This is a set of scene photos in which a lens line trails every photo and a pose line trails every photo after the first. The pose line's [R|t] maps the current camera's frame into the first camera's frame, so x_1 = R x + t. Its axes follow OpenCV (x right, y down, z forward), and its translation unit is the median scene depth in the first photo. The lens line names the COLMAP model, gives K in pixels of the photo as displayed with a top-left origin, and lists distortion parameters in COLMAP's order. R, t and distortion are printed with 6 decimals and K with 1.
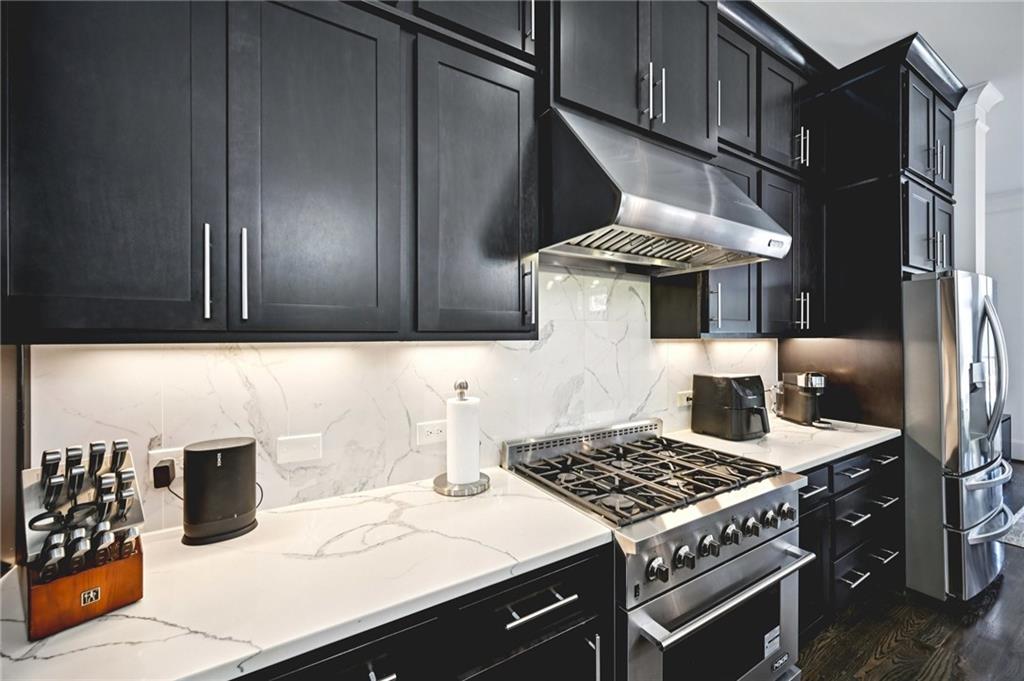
lens RADIAL K [[399.0, 0, 512.9], [0, 399.0, 339.0], [0, 0, 1]] dist [0.000267, 0.000215]
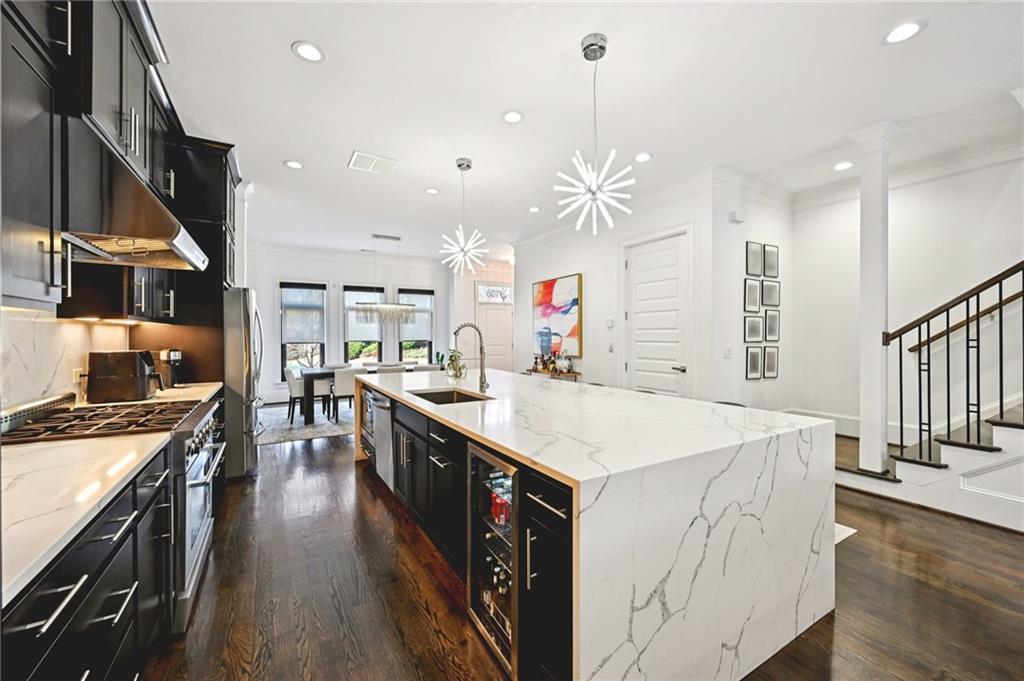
lens RADIAL K [[399.0, 0, 512.9], [0, 399.0, 339.0], [0, 0, 1]] dist [0.000267, 0.000215]
pose [[0.006117, -0.005694, 0.999965, -0.643450], [-0.001272, 0.999983, 0.005702, 0.043217], [-0.999980, -0.001306, 0.006109, -0.183571]]
